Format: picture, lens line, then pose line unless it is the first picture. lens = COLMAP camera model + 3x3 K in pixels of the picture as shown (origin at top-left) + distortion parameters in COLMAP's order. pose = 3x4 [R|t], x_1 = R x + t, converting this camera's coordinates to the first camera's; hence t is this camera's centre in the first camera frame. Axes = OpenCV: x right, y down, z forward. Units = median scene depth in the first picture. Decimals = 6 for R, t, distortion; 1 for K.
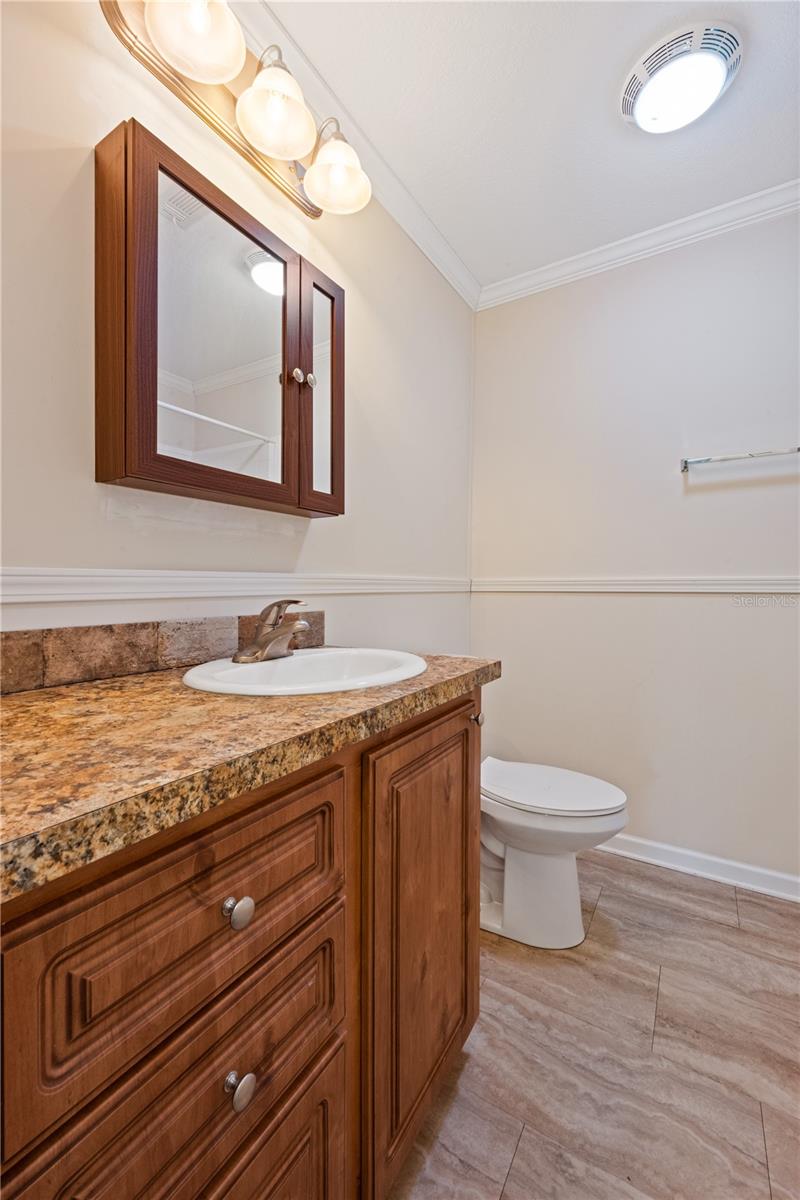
lens RADIAL K [[482.3, 0, 407.6], [0, 482.3, 596.4], [0, 0, 1]] dist [-0.004233, -0.000367]
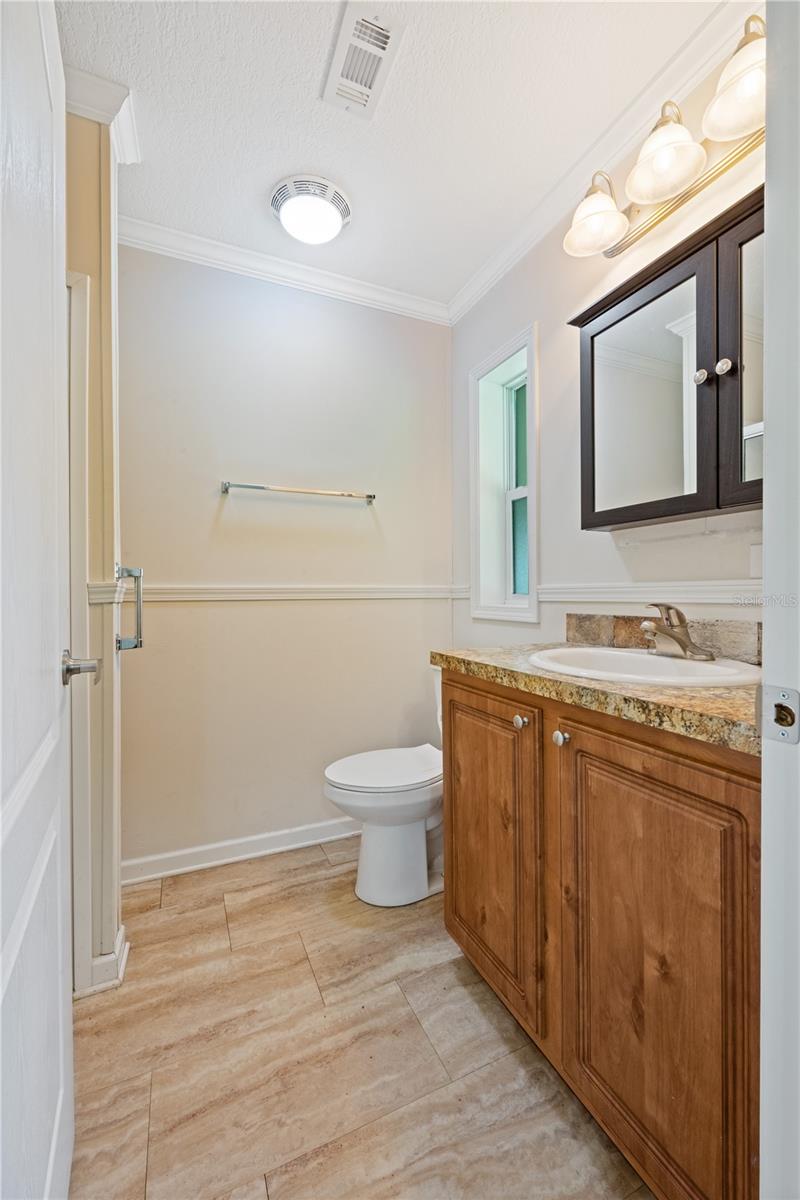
lens RADIAL K [[482.3, 0, 402.4], [0, 482.3, 593.9], [0, 0, 1]] dist [-0.004233, -0.000367]
pose [[-0.555977, -0.000020, -0.831197, 1.362369], [-0.021480, 0.999666, 0.014344, -0.032692], [0.830920, 0.025830, -0.555792, 1.552675]]
